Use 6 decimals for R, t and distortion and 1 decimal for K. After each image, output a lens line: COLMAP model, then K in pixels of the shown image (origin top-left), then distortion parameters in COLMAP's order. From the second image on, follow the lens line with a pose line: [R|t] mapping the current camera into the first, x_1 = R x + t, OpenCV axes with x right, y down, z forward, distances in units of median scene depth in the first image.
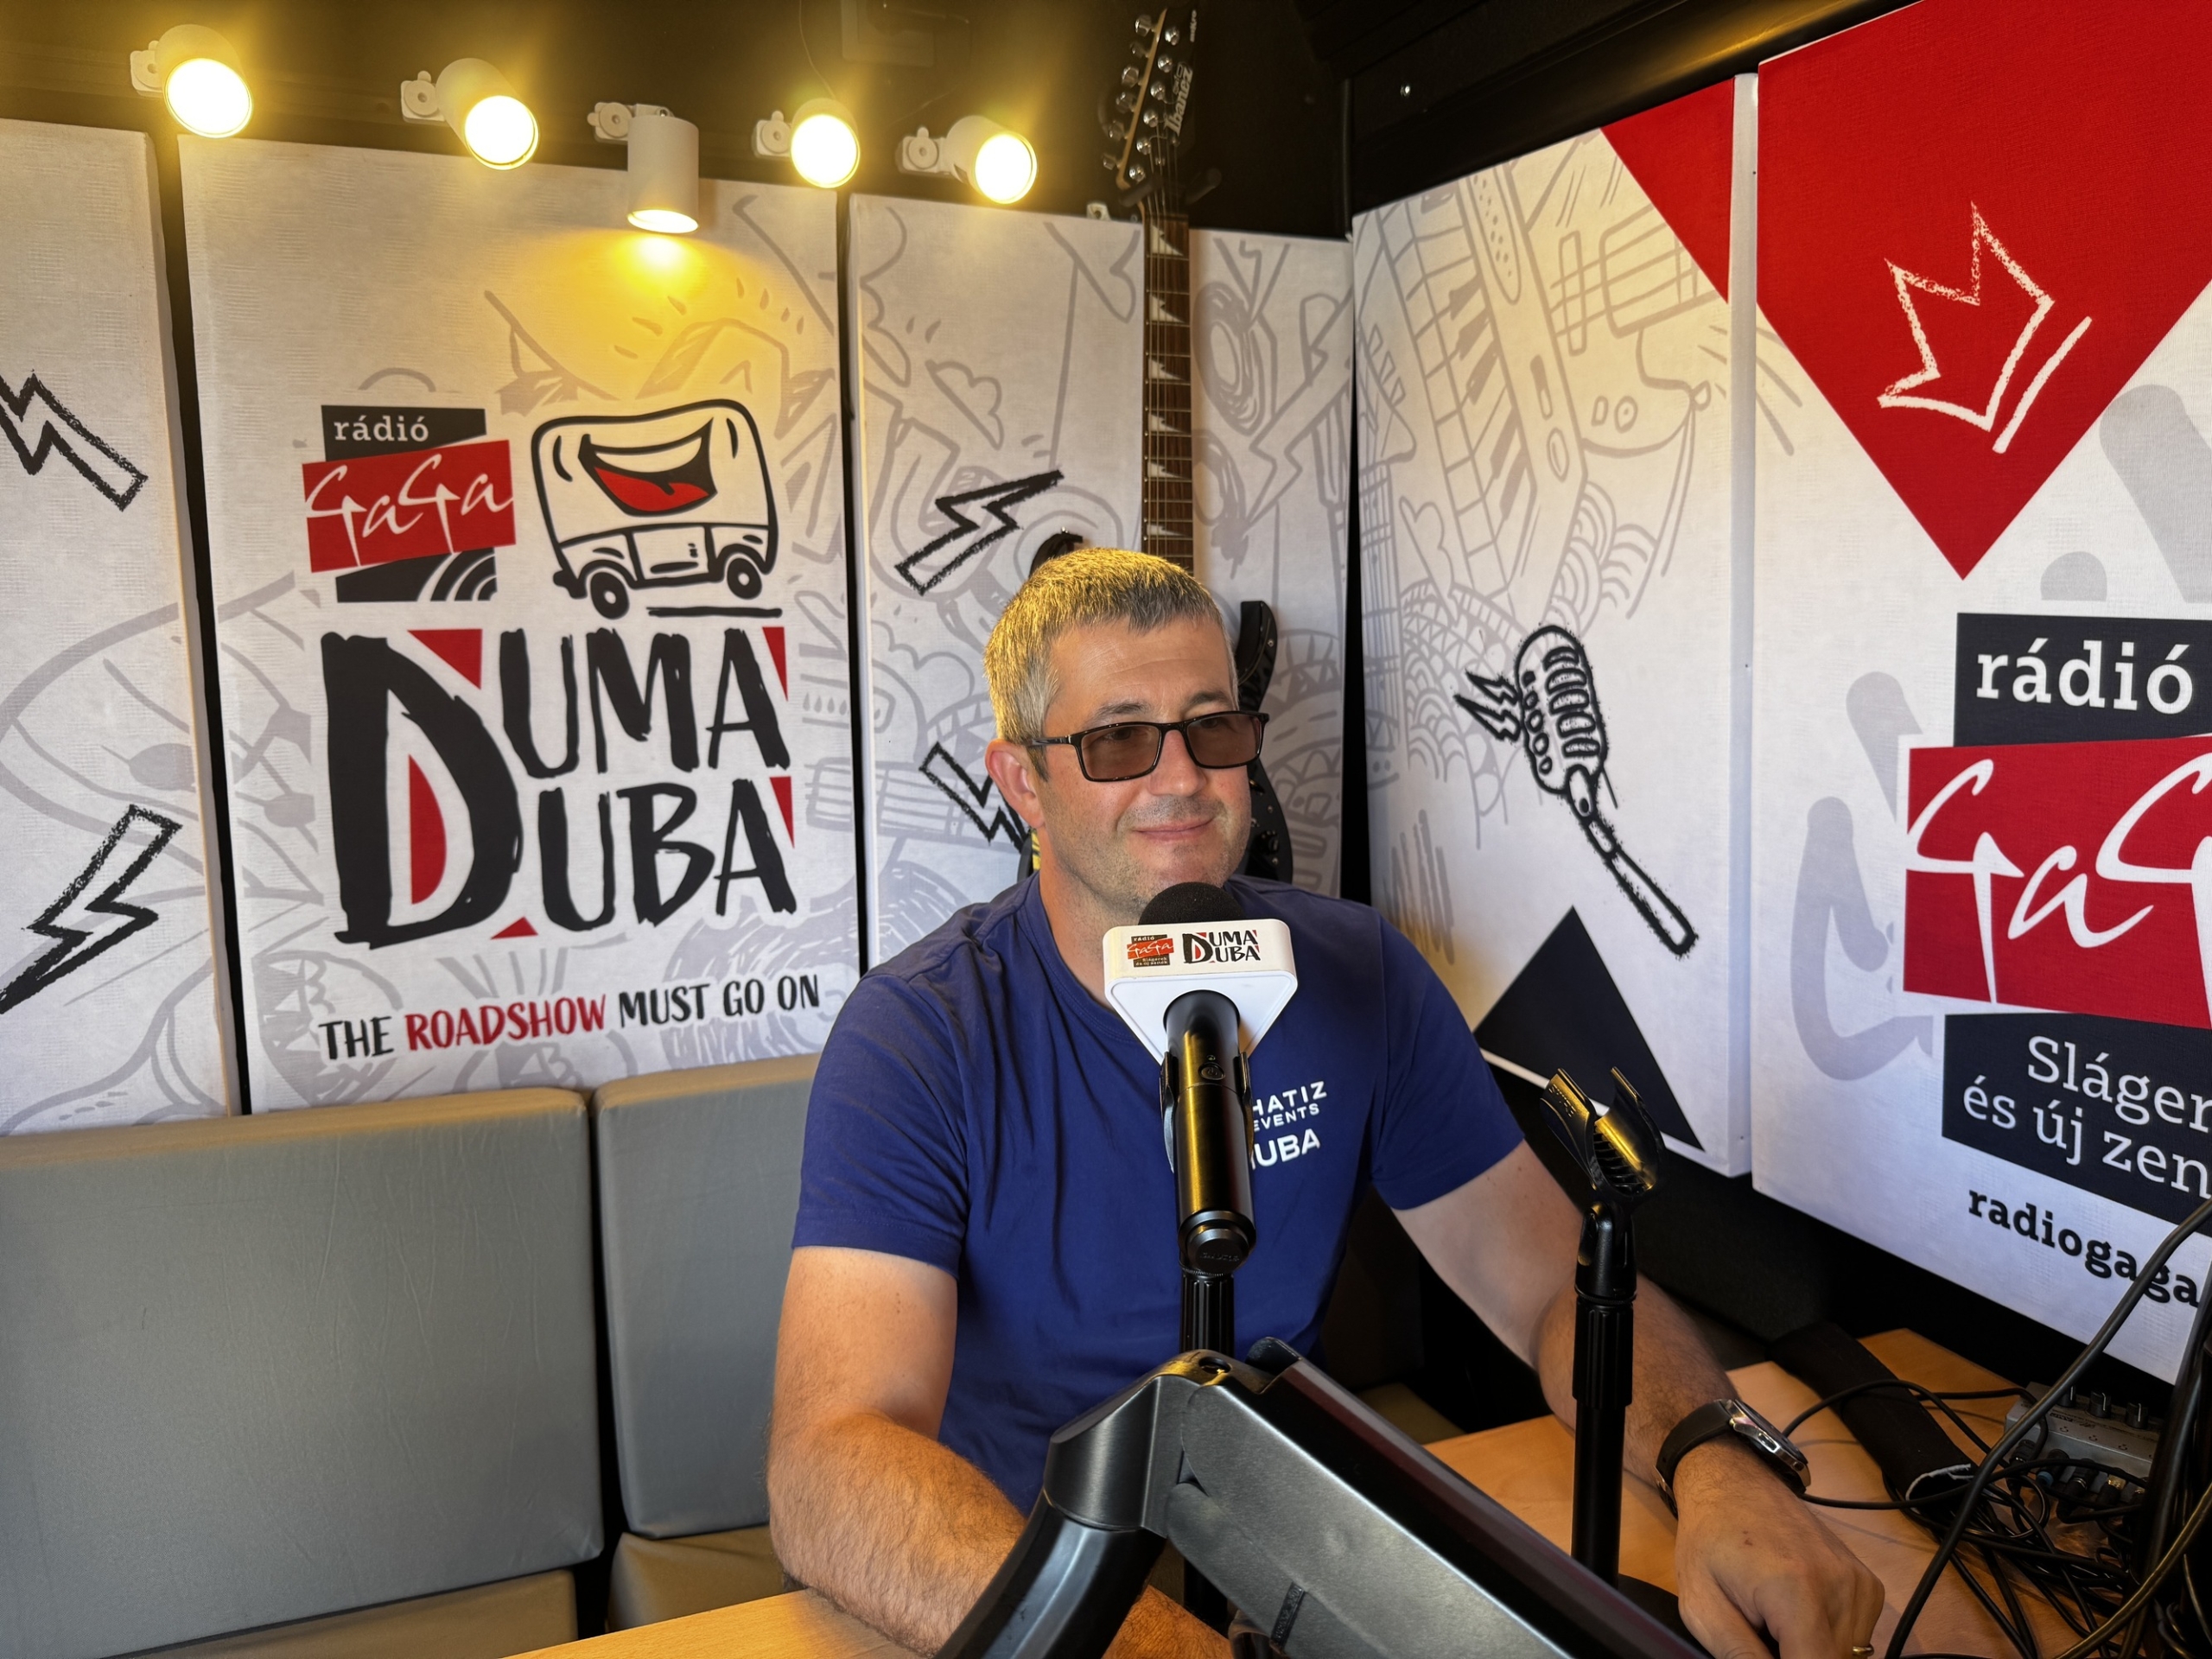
lens RADIAL K [[1629.1, 0, 1126.0], [0, 1629.1, 823.7], [0, 0, 1]] dist [0.047691, -0.087102]
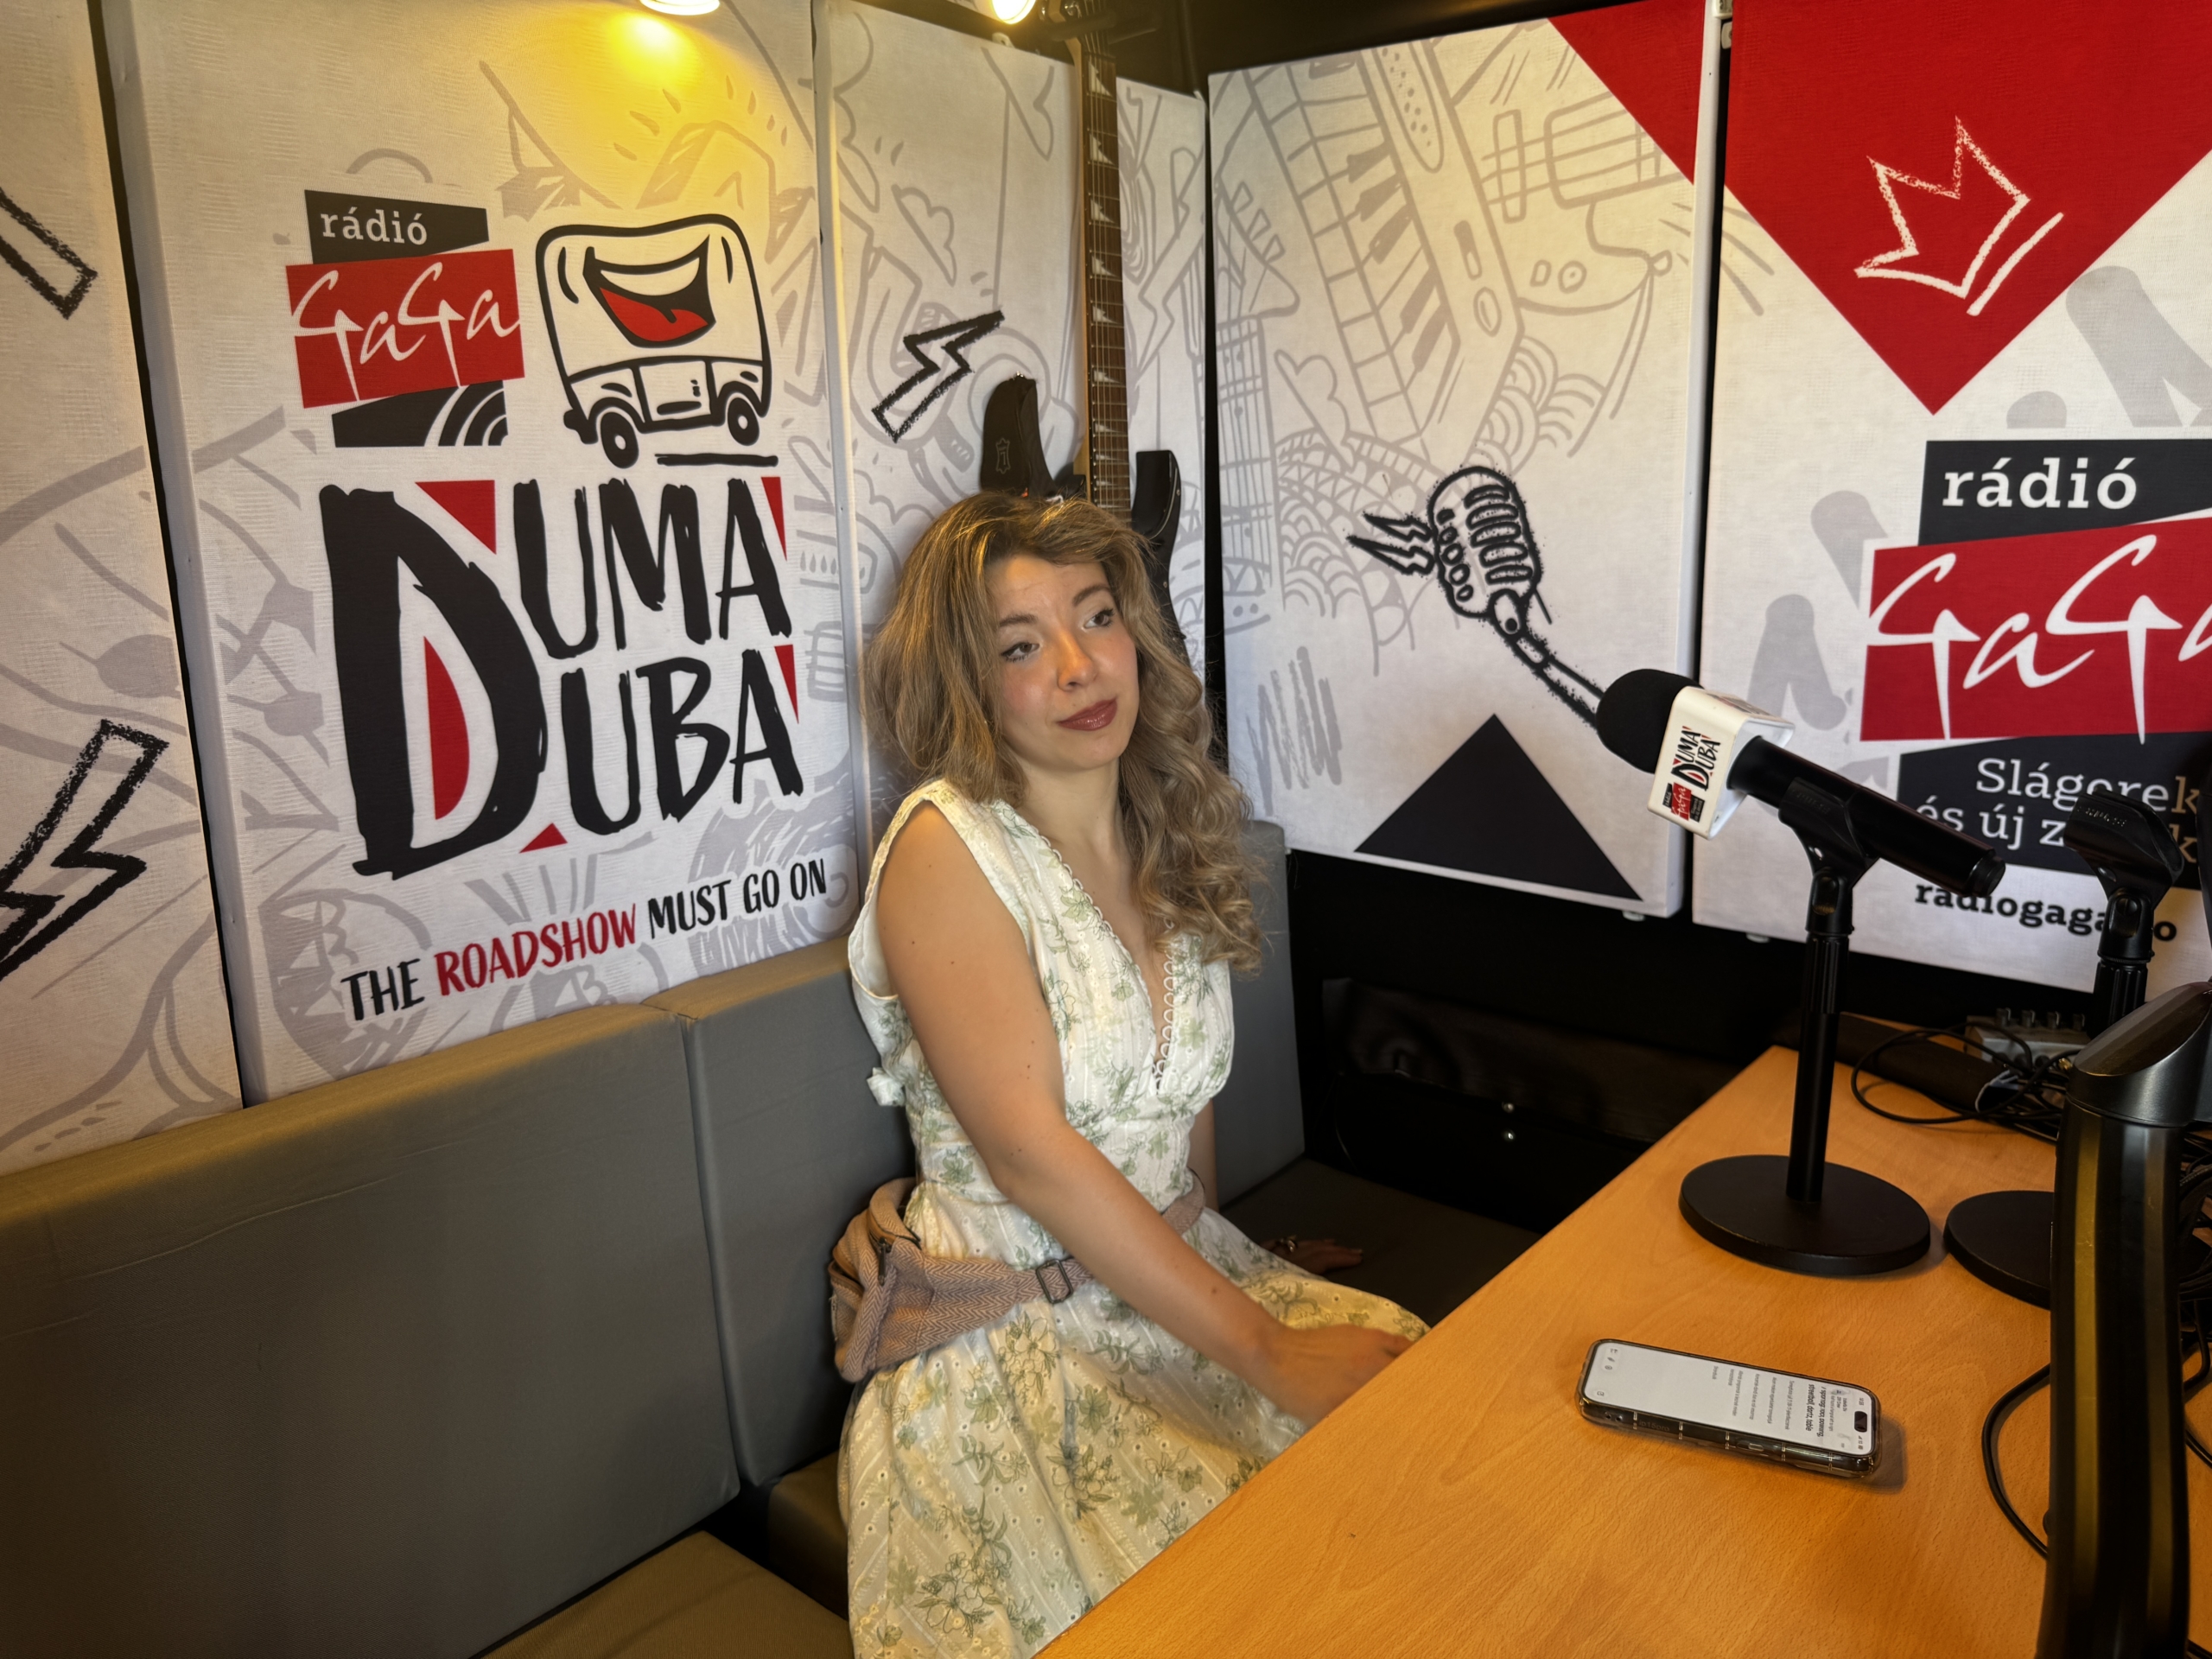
lens RADIAL K [[1629.1, 0, 1112.6], [0, 1629.1, 832.1], [0, 0, 1]] dist [0.047691, -0.087102]
pose [[0.877323, -0.112573, 0.466510, -0.529746], [0.079230, 0.992735, 0.090555, 0.007803], [-0.473315, -0.042484, 0.879868, 0.113129]]
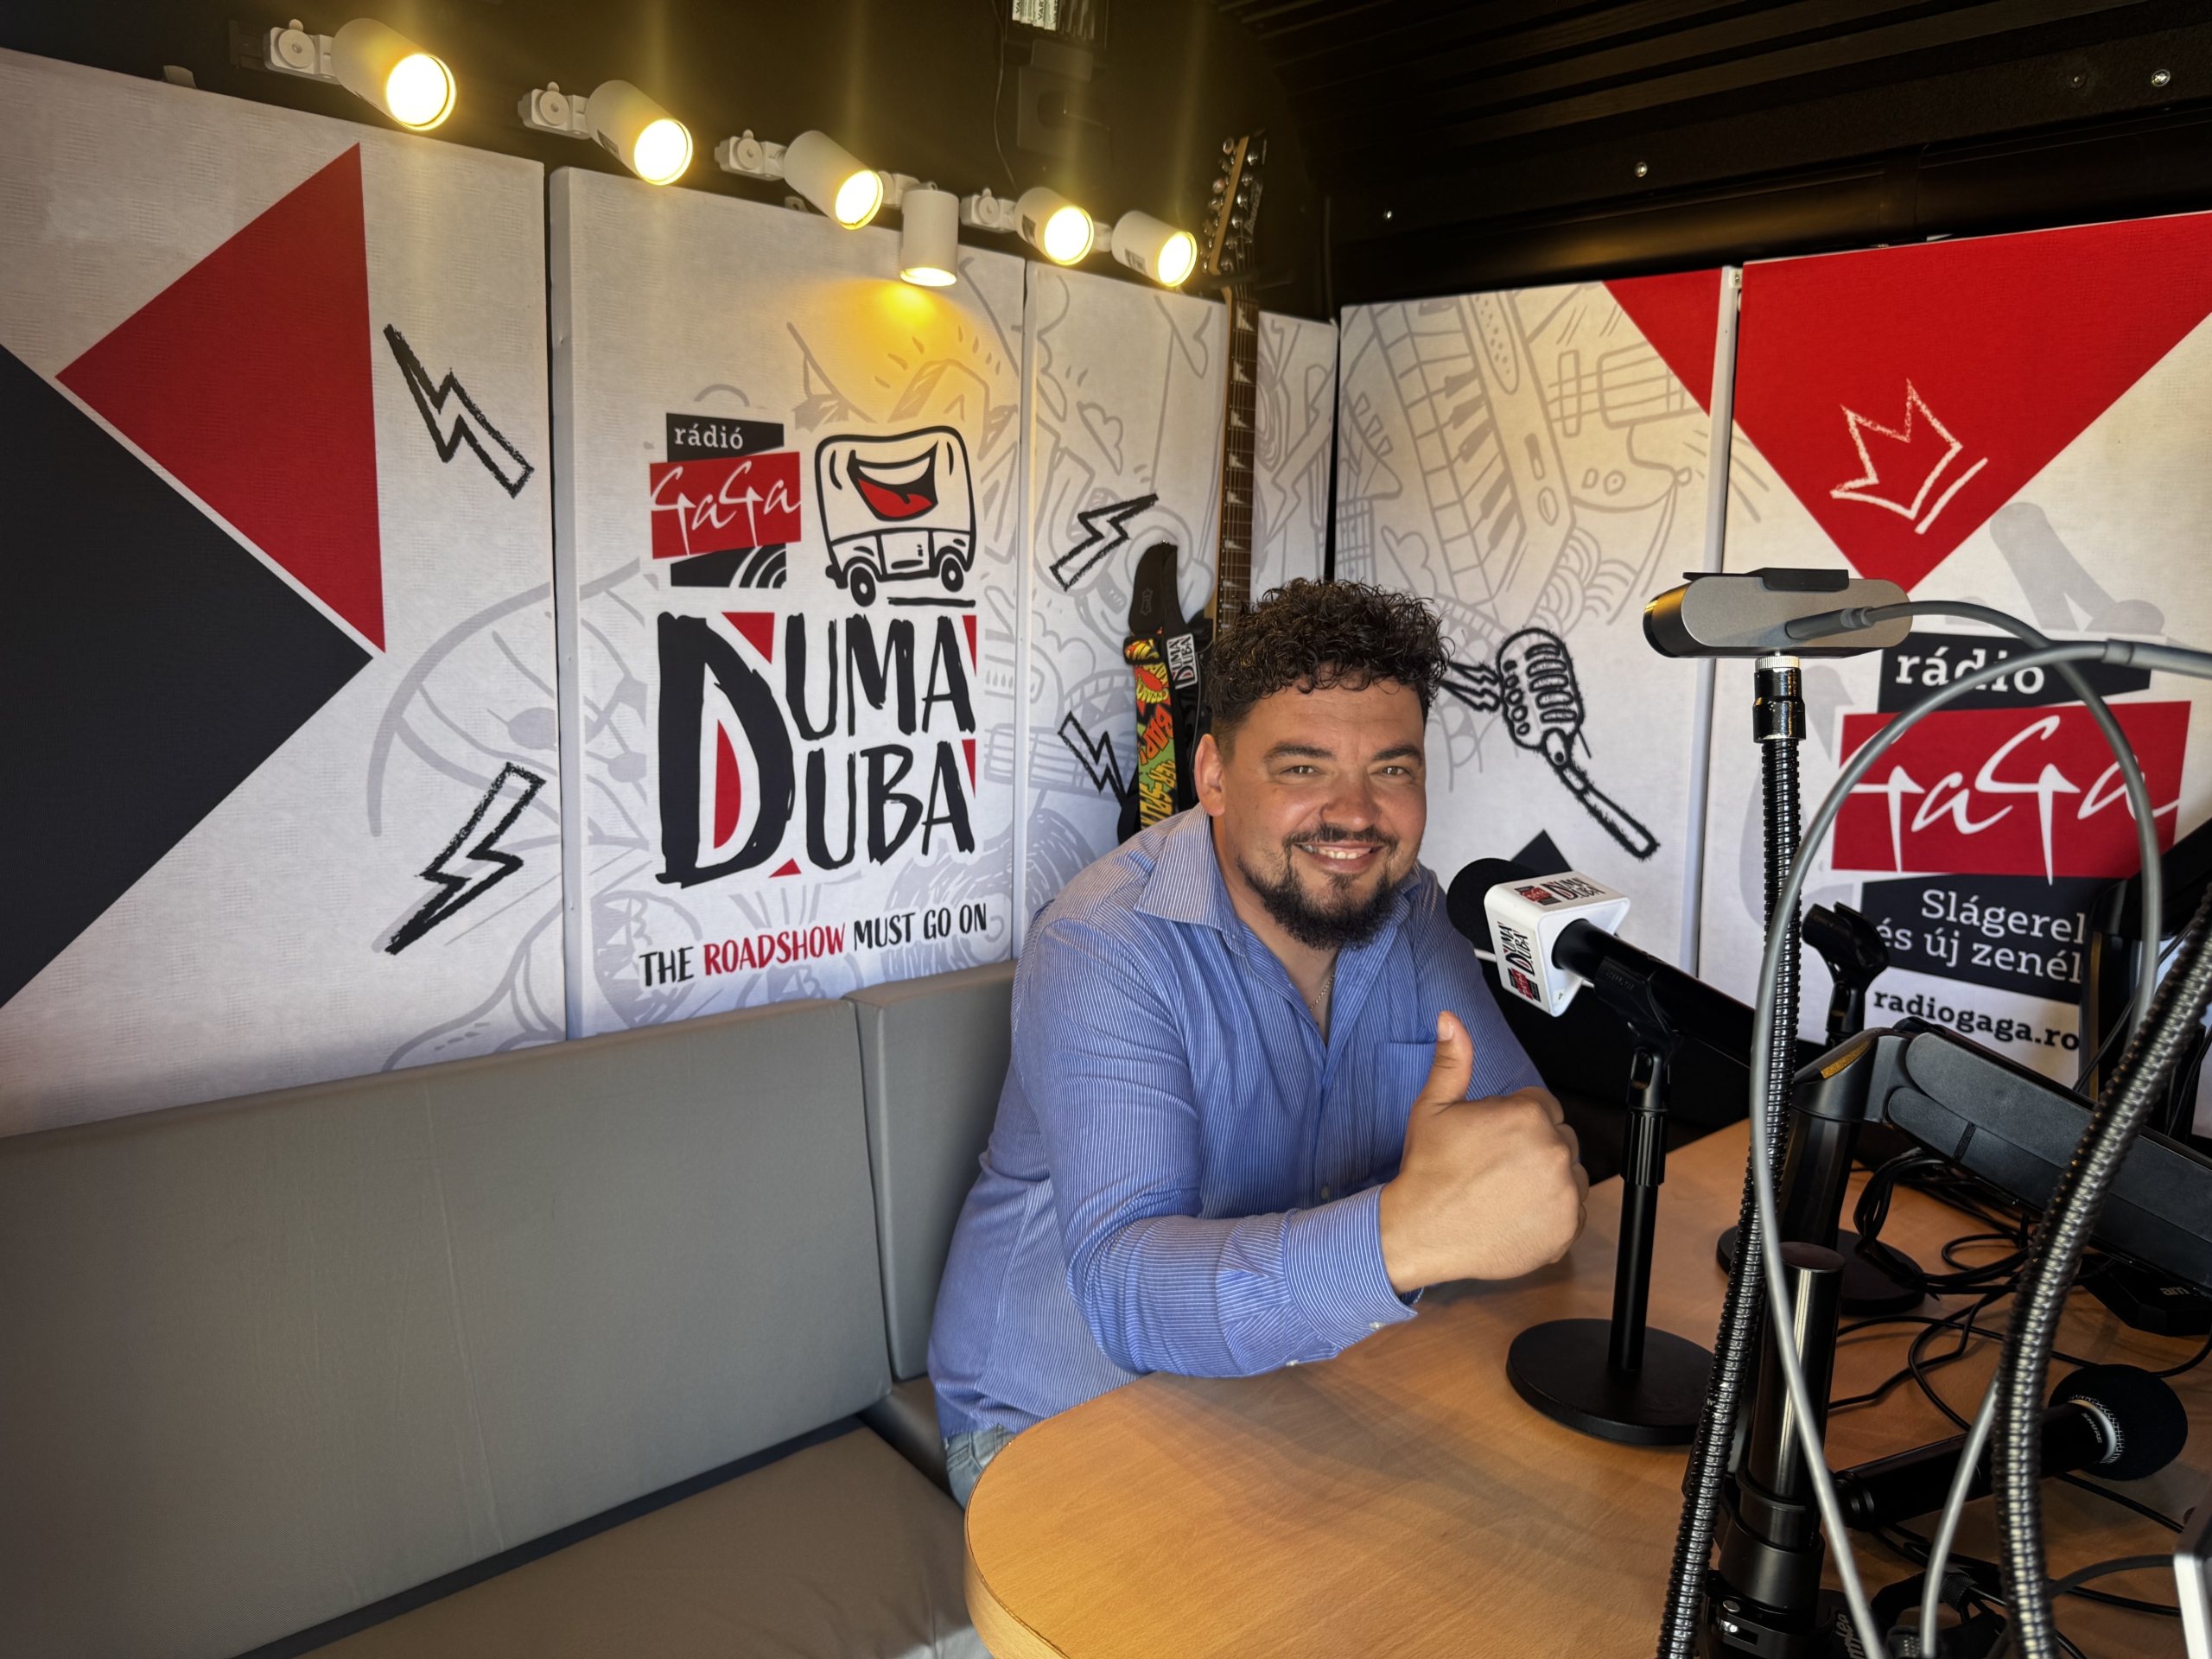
lens RADIAL K [[1629.1, 0, 1106.7], [0, 1629.1, 831.6], [0, 0, 1]] dist [0.047691, -0.087102]
pose [[0.934476, -0.022252, 0.355331, -0.592598], [0.016174, 0.999668, 0.020068, 0.018776], [-0.355660, -0.013006, 0.934525, -0.178393]]
